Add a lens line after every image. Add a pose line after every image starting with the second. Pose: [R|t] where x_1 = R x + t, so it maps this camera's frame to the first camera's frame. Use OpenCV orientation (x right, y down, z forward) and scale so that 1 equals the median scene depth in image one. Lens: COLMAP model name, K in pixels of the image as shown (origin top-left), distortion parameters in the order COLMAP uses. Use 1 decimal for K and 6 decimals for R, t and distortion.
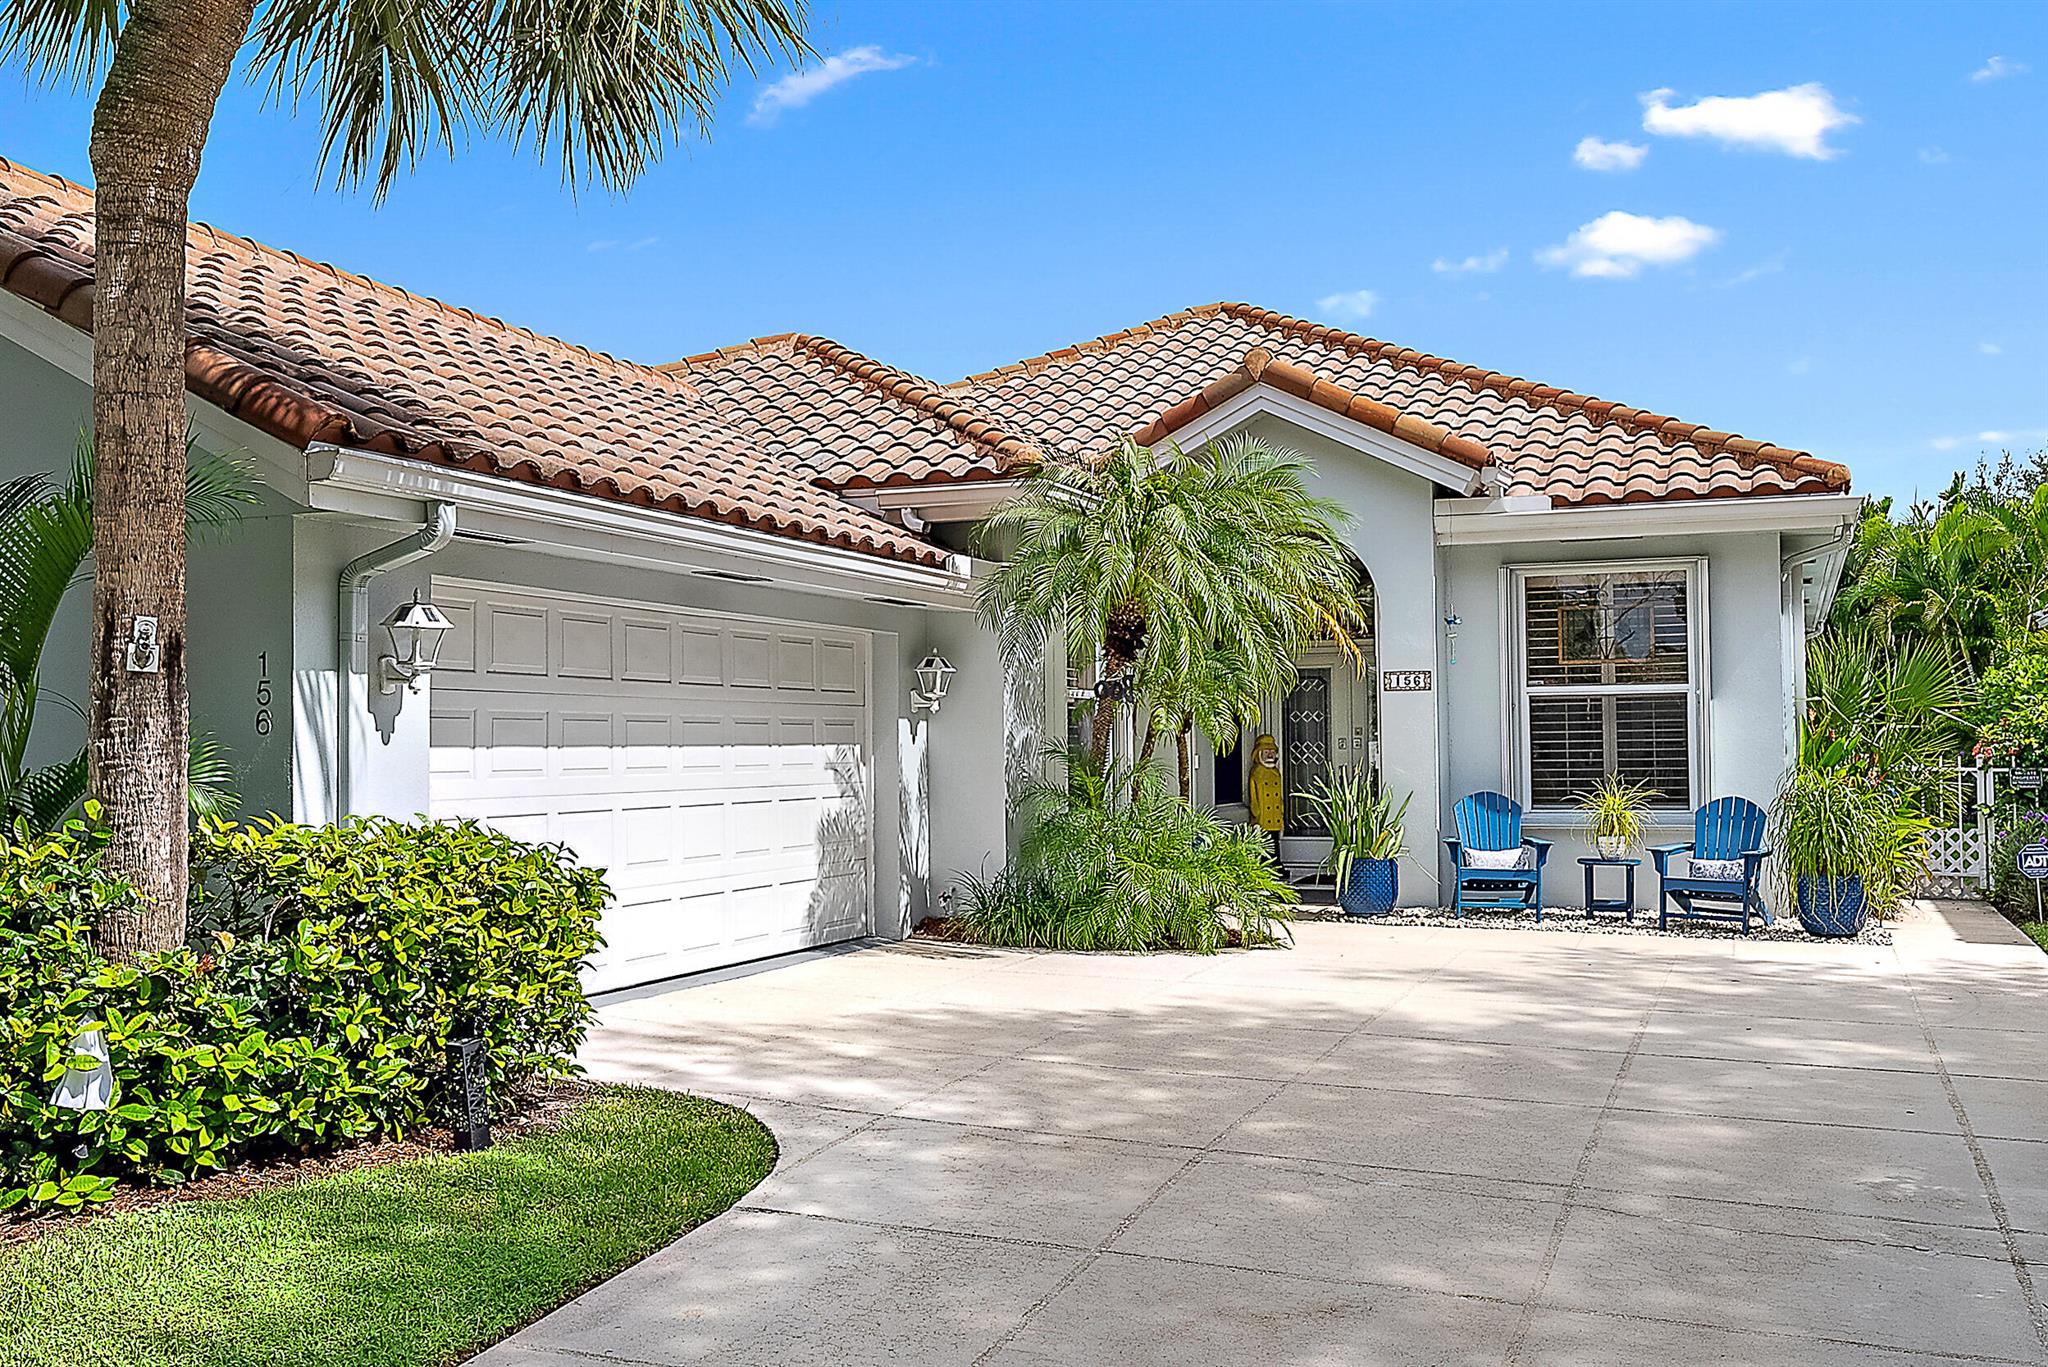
lens RADIAL K [[1800.4, 0, 1024.0], [0, 1800.4, 683.5], [0, 0, 1]] dist [-0.000876, 0.005091]
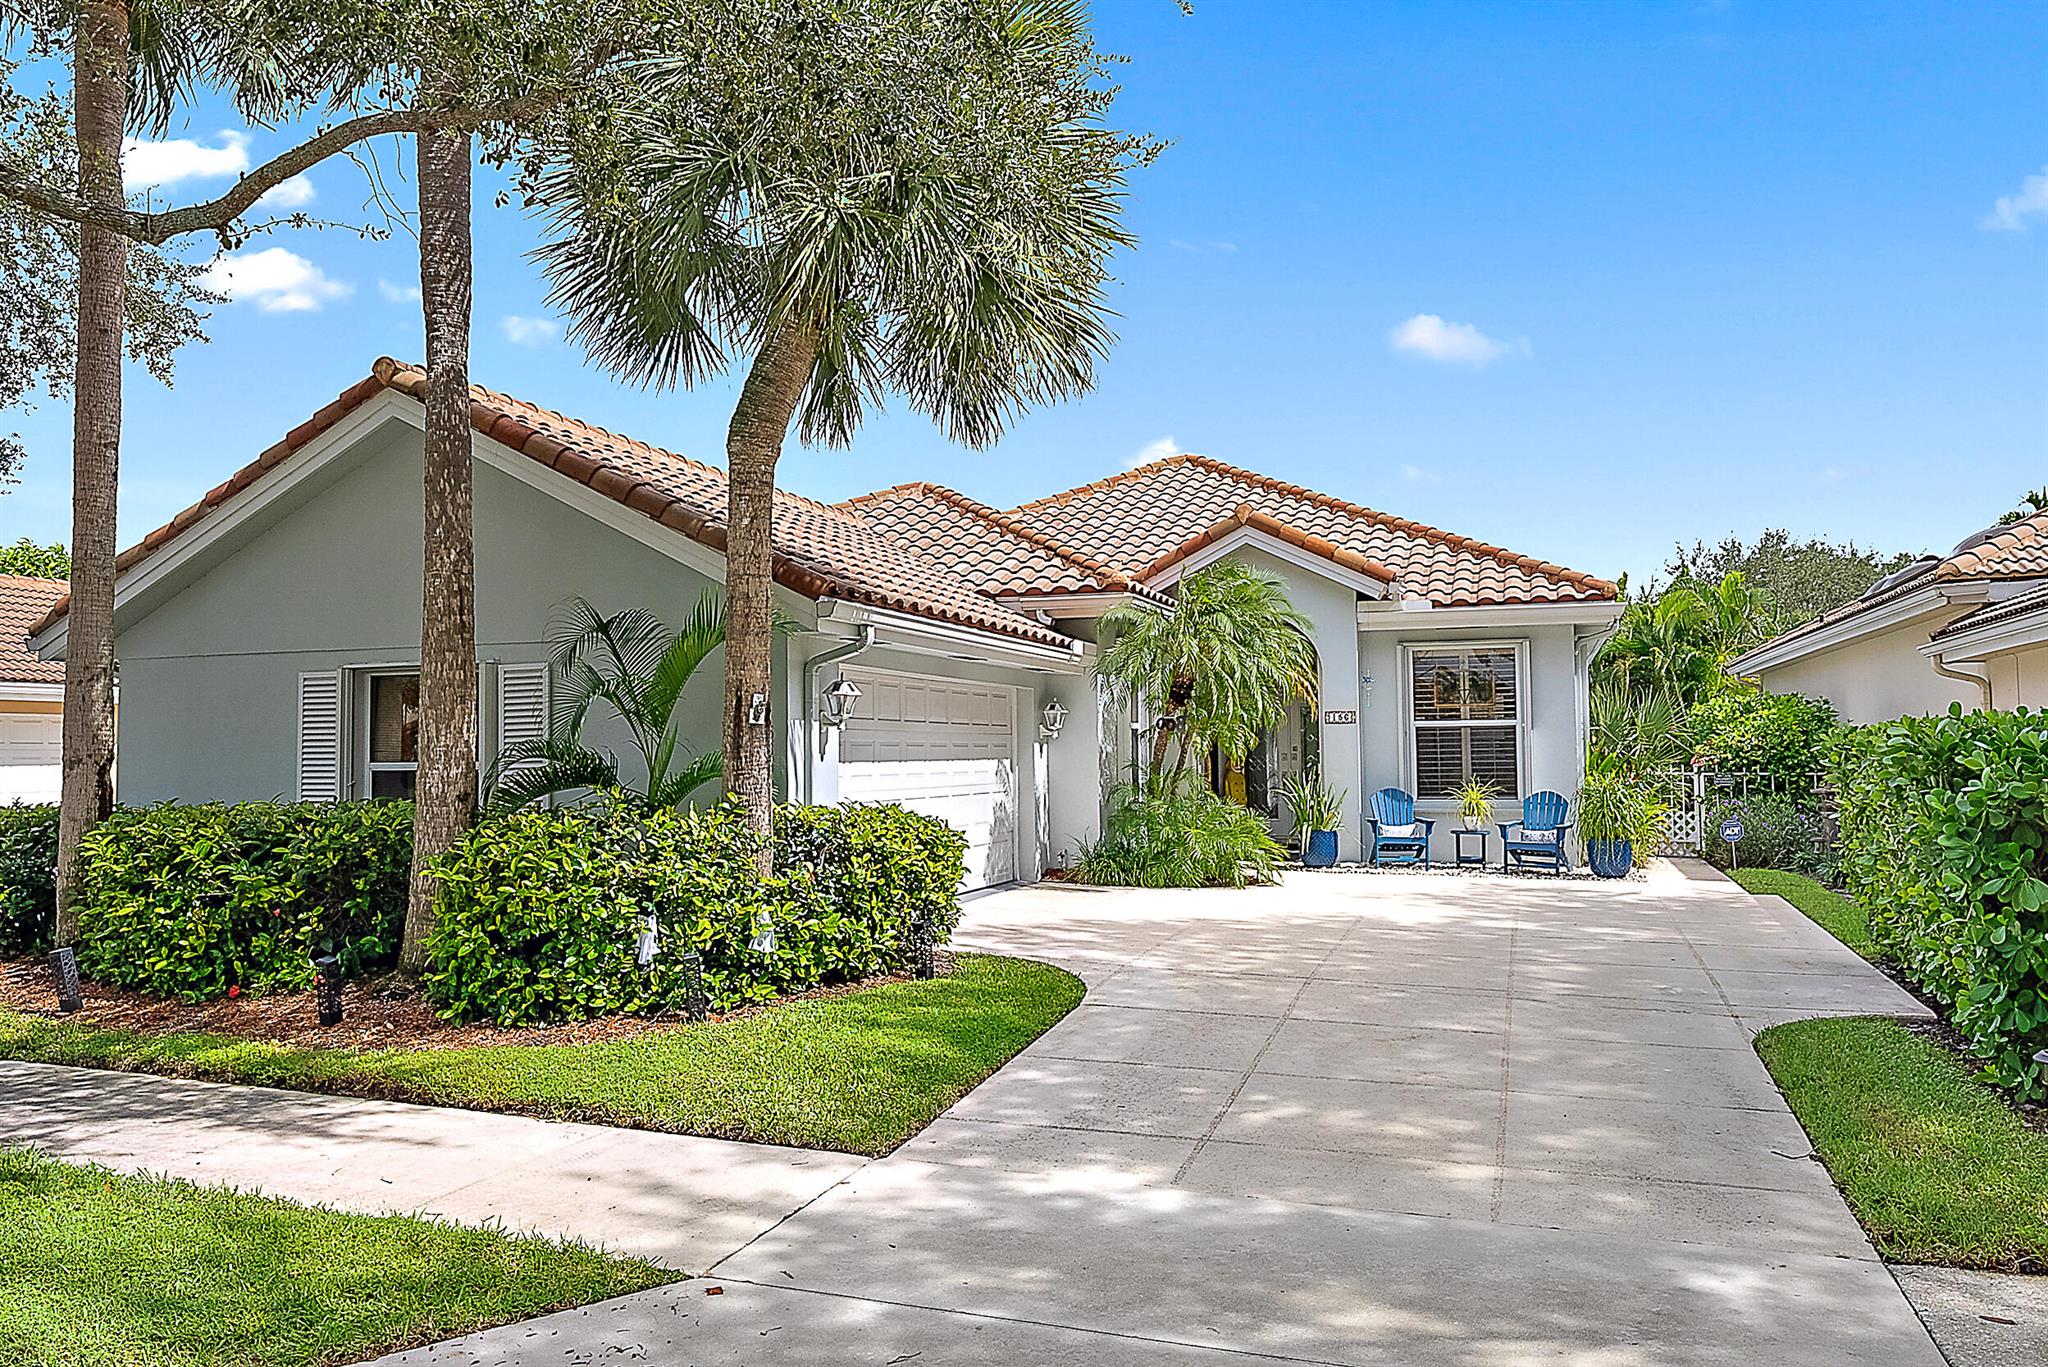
lens RADIAL K [[1417.8, 0, 1024.0], [0, 1417.8, 683.5], [0, 0, 1]] dist [0.001387, 0.000260]
pose [[0.998463, 0.002240, 0.055371, -0.138678], [-0.001381, 0.999878, -0.015548, -0.012177], [-0.055400, 0.015448, 0.998345, -0.229661]]
